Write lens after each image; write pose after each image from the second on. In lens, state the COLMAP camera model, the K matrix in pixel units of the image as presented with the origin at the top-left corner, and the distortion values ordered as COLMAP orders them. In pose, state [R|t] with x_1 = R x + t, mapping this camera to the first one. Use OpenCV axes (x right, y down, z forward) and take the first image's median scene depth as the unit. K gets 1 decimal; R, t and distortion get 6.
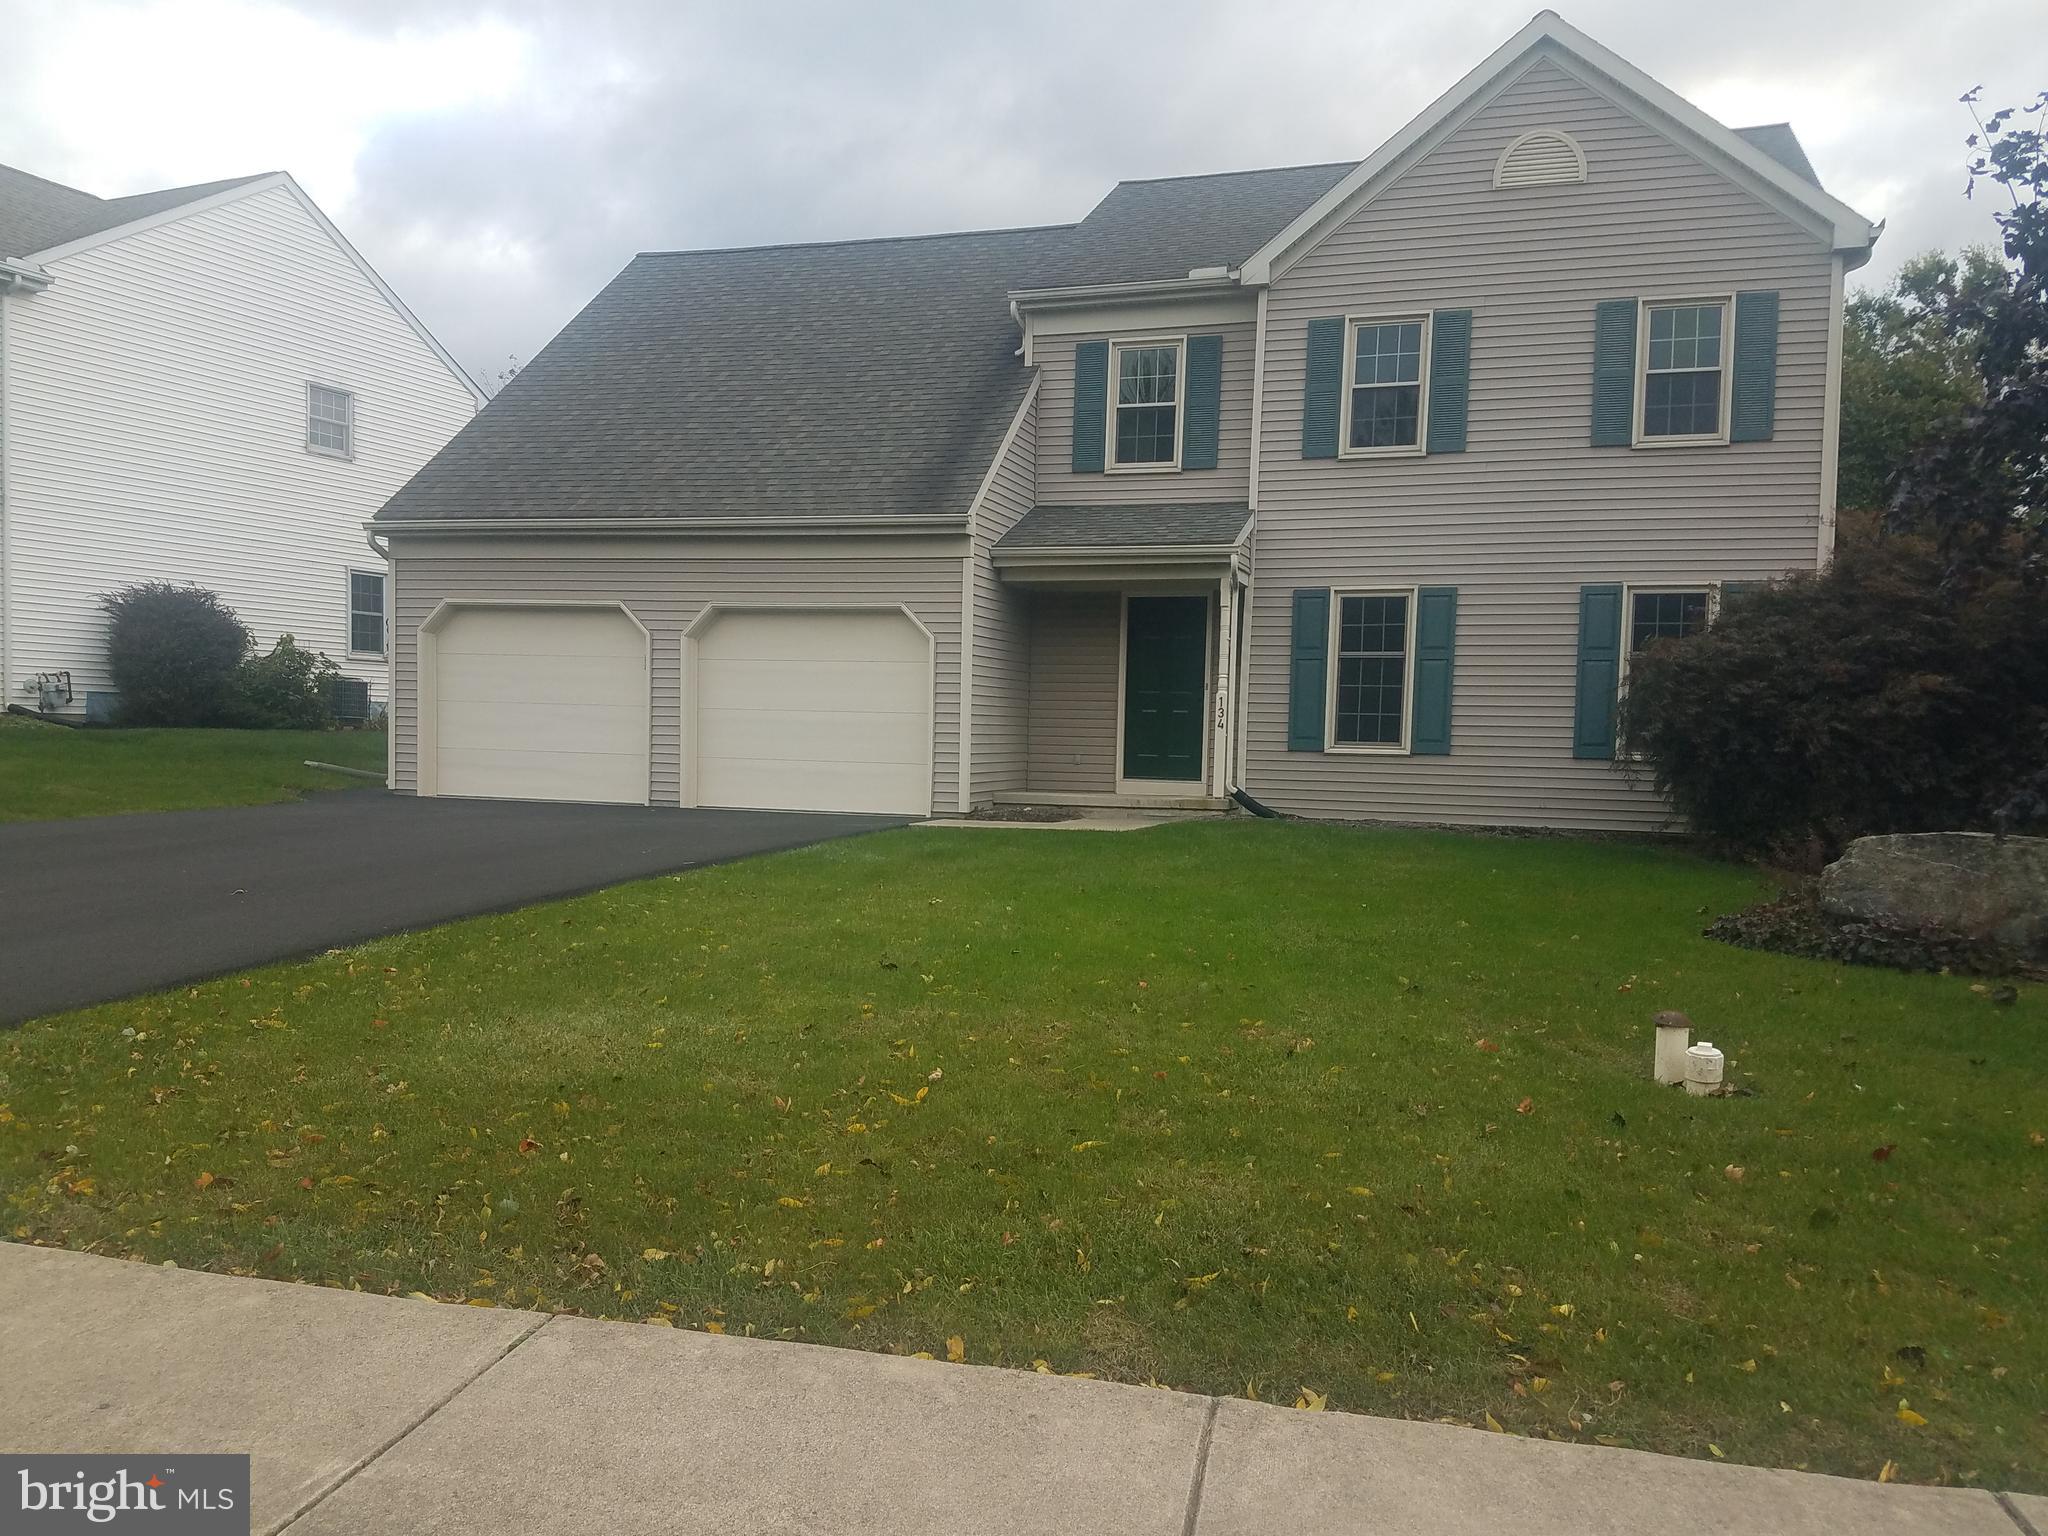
lens RADIAL K [[1561.9, 0, 1024.0], [0, 1561.9, 768.0], [0, 0, 1]] dist [0.276088, -0.529829]
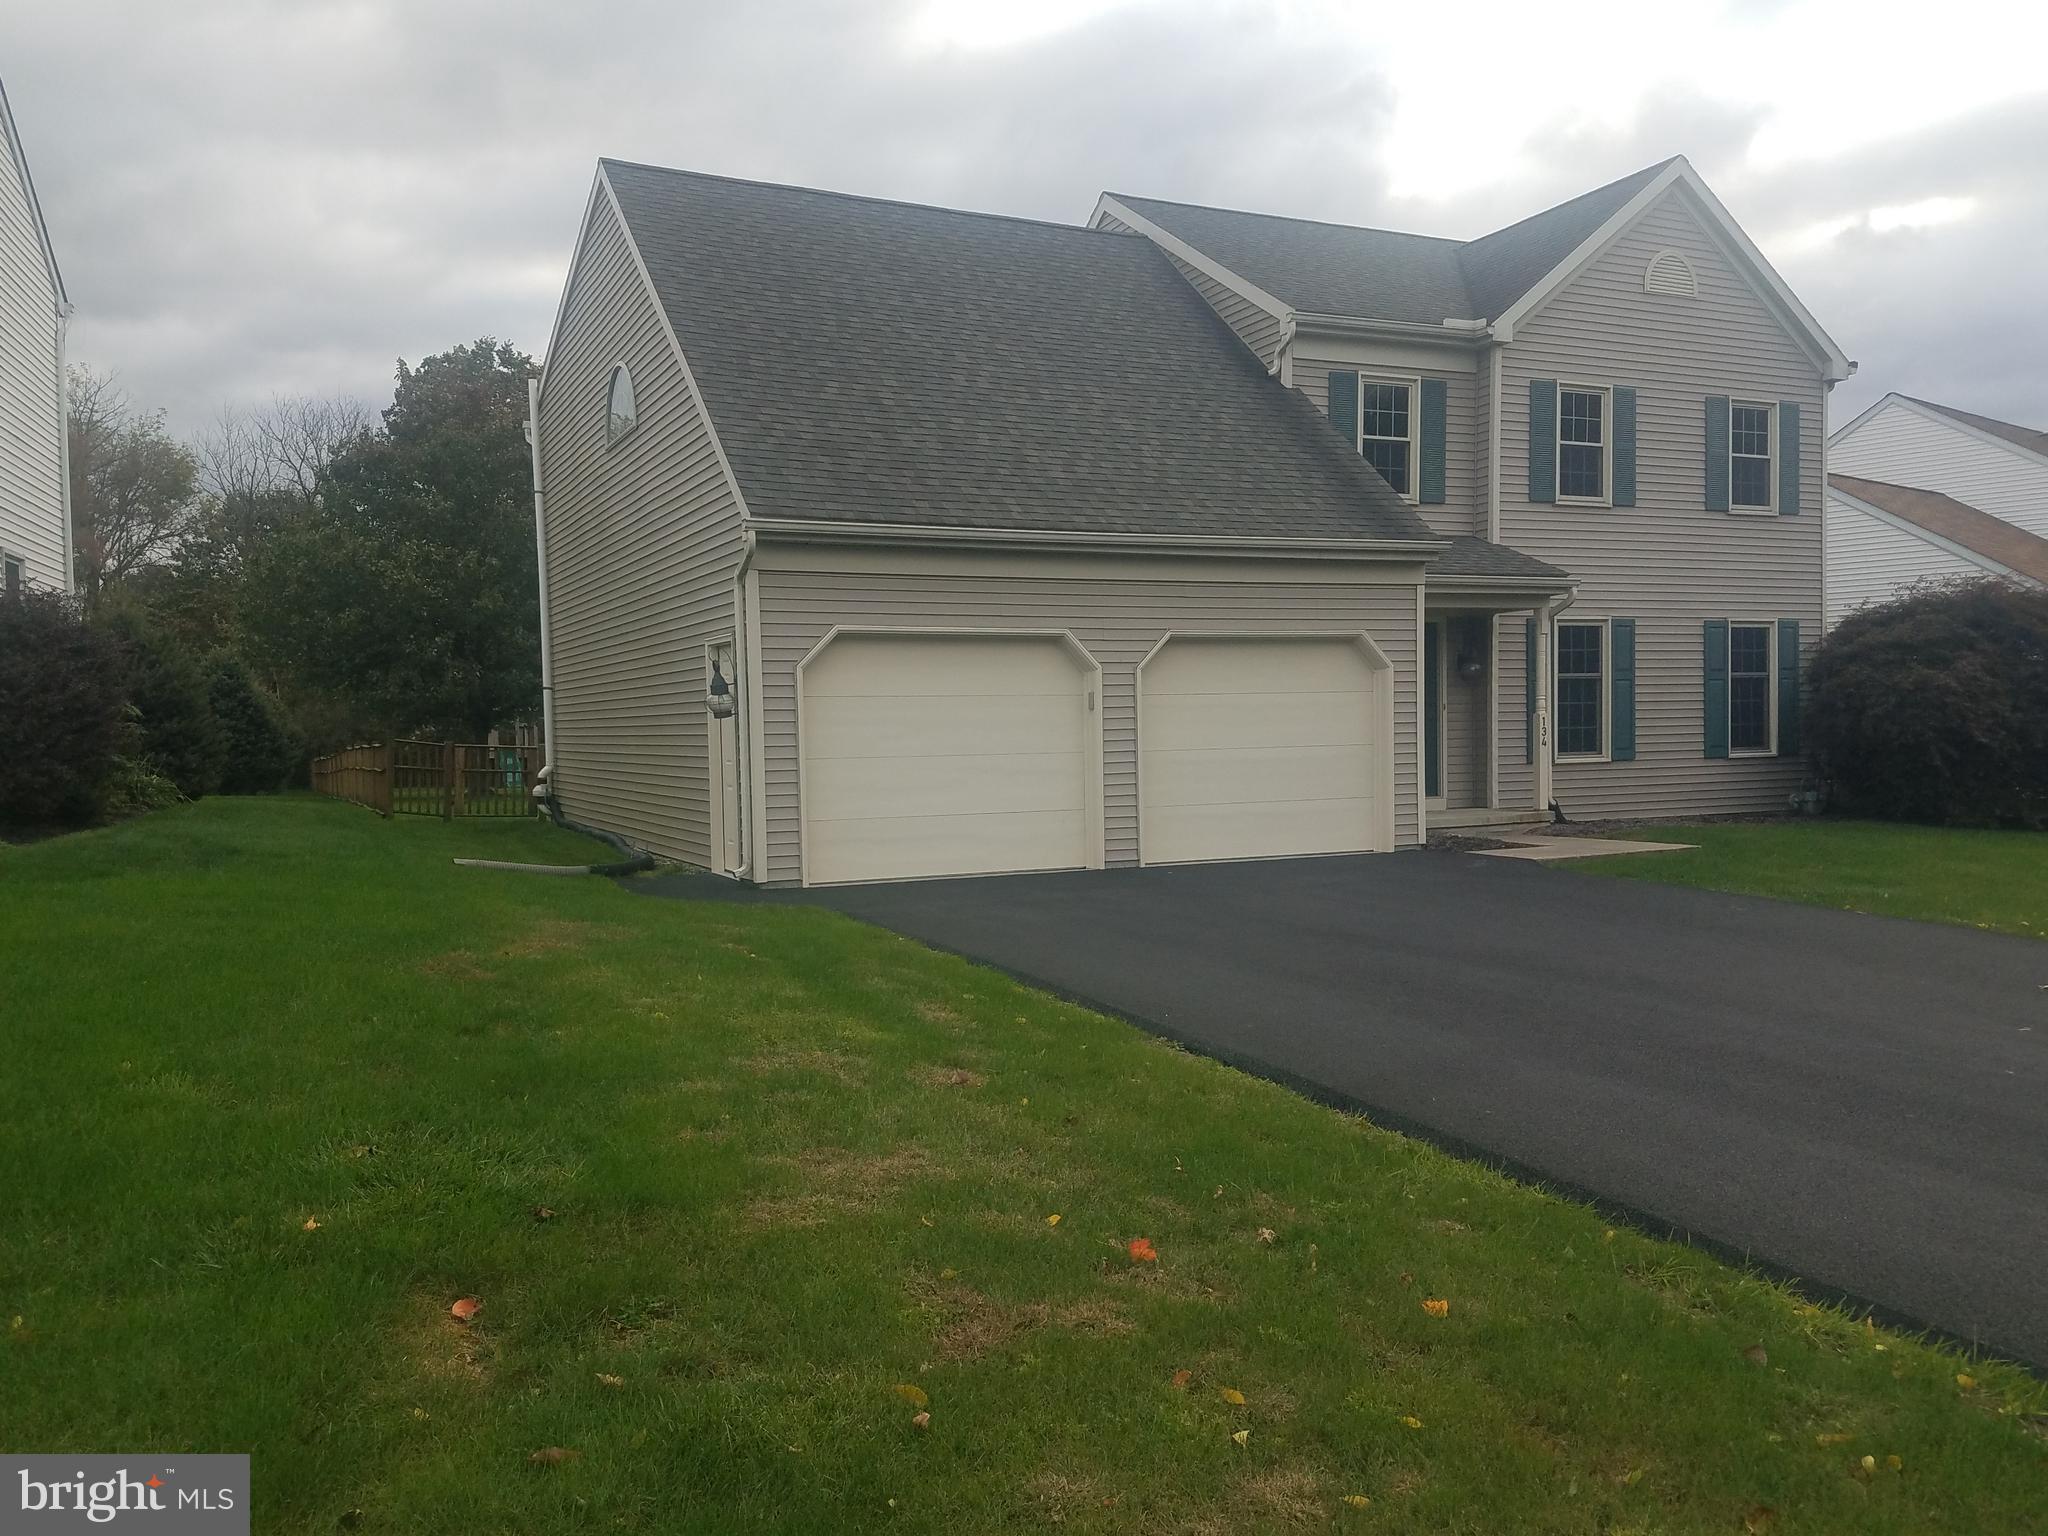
lens RADIAL K [[1561.9, 0, 1024.0], [0, 1561.9, 768.0], [0, 0, 1]] dist [0.276088, -0.529829]
pose [[0.726694, -0.055907, 0.684682, -0.870279], [0.053280, 0.998268, 0.024964, -0.055425], [-0.684892, 0.018339, 0.728414, 0.428991]]
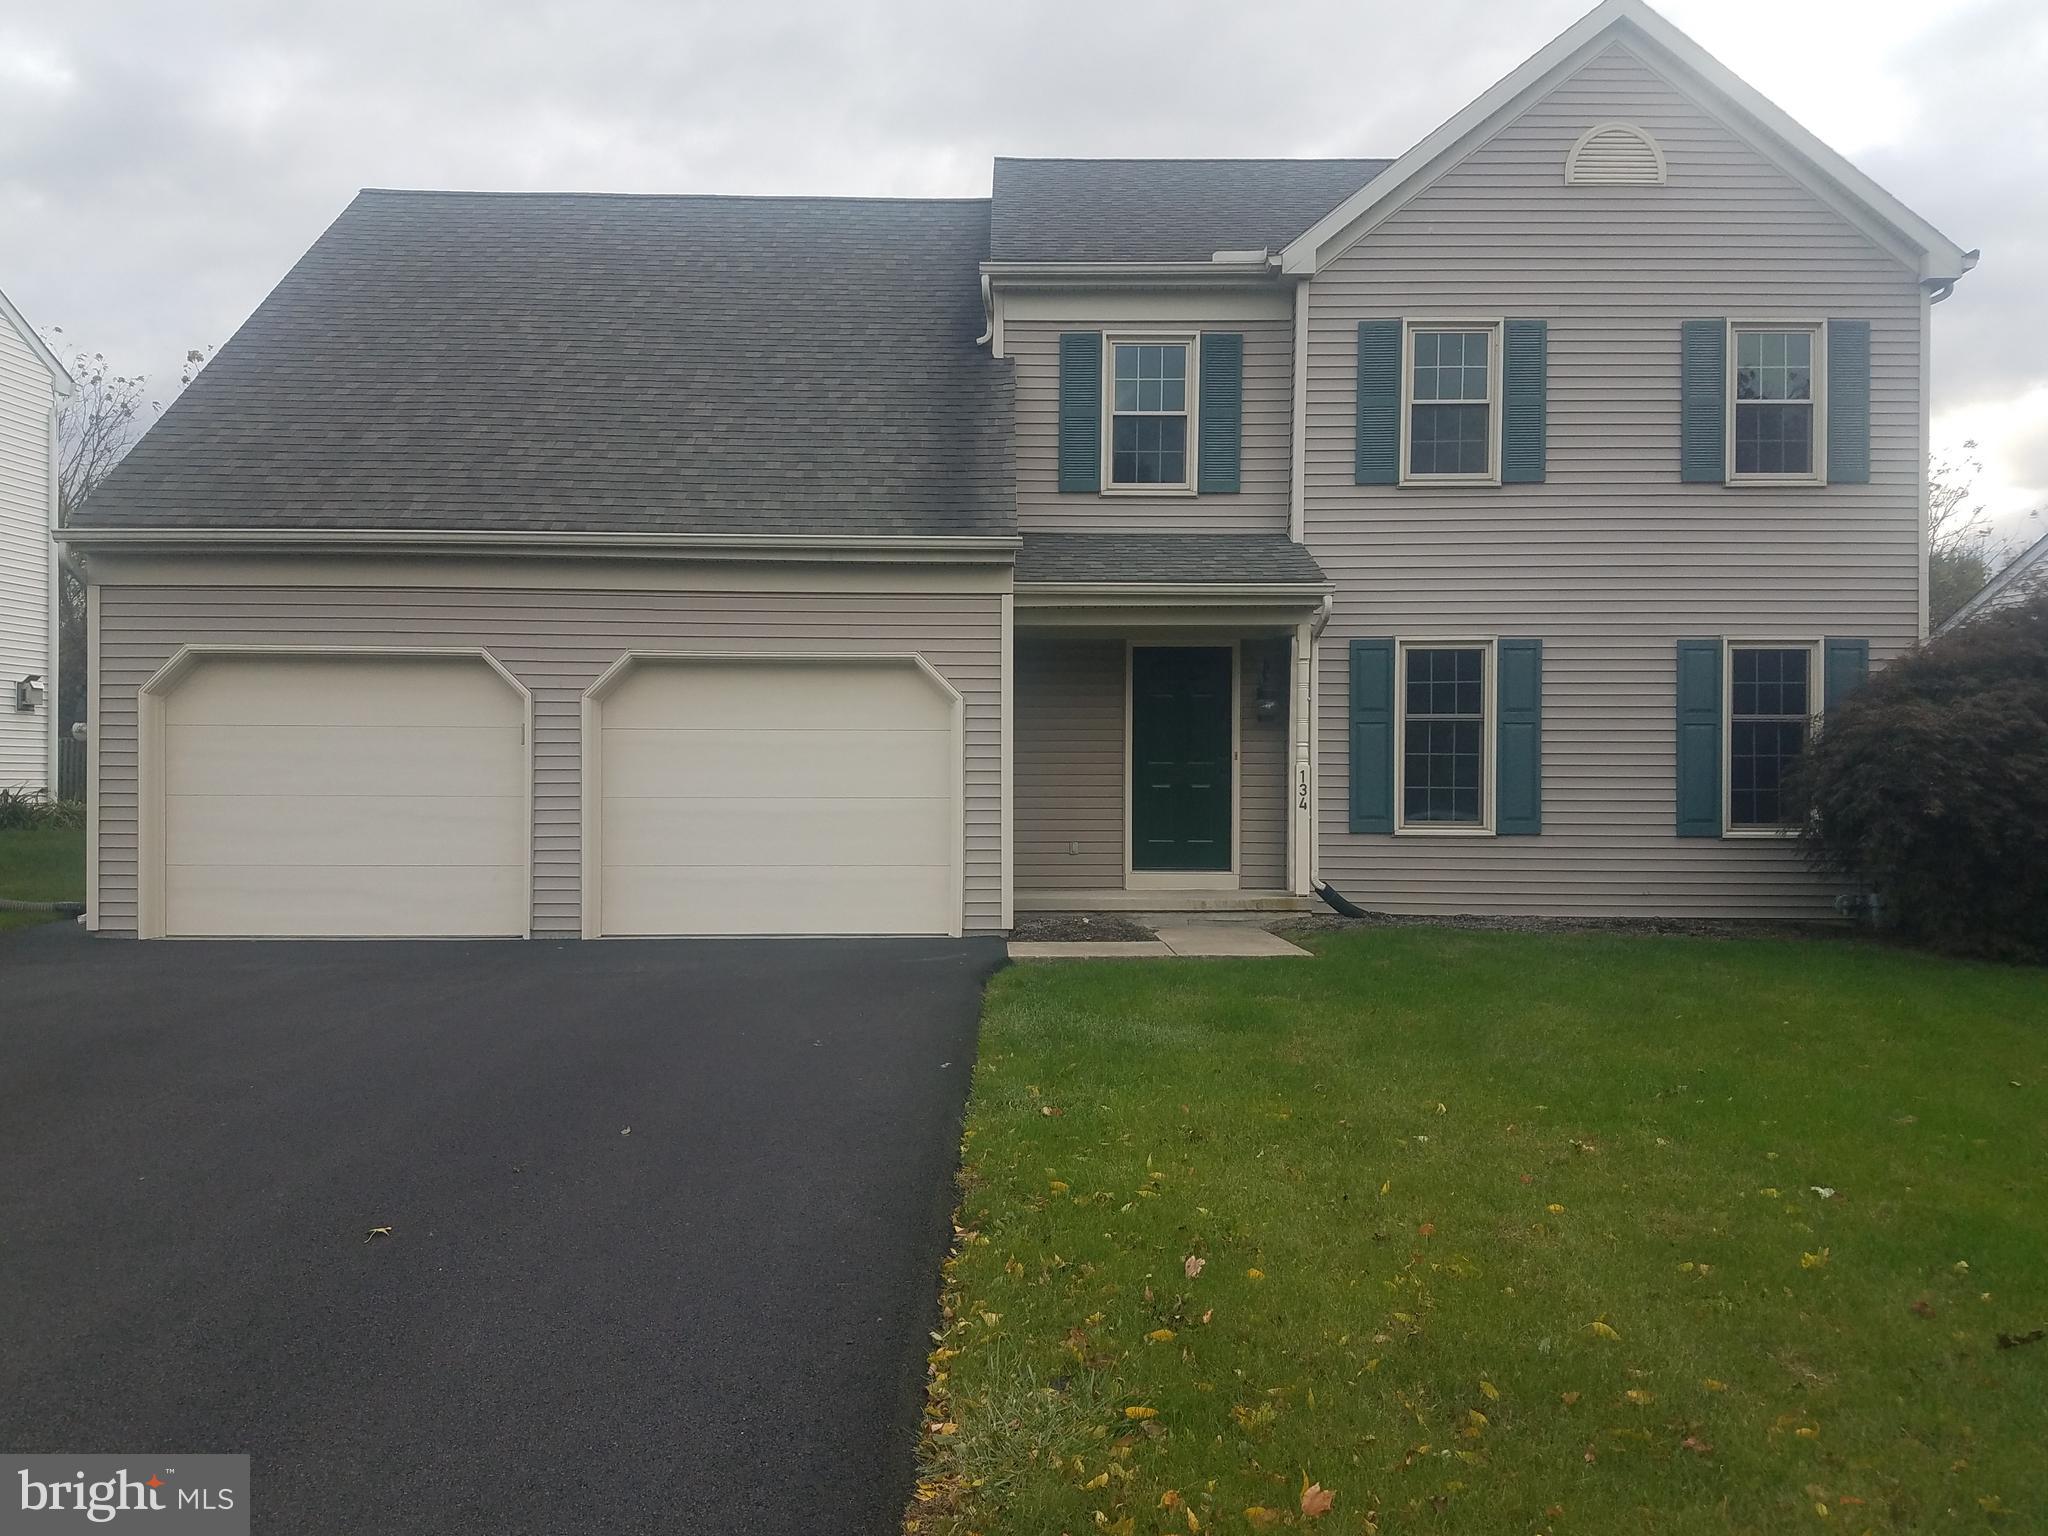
lens RADIAL K [[1561.9, 0, 1024.0], [0, 1561.9, 768.0], [0, 0, 1]] dist [0.276088, -0.529829]
pose [[0.950813, -0.016943, 0.309300, -0.254169], [0.026039, 0.999341, -0.025303, -0.028948], [-0.308668, 0.032112, 0.950628, 0.263688]]
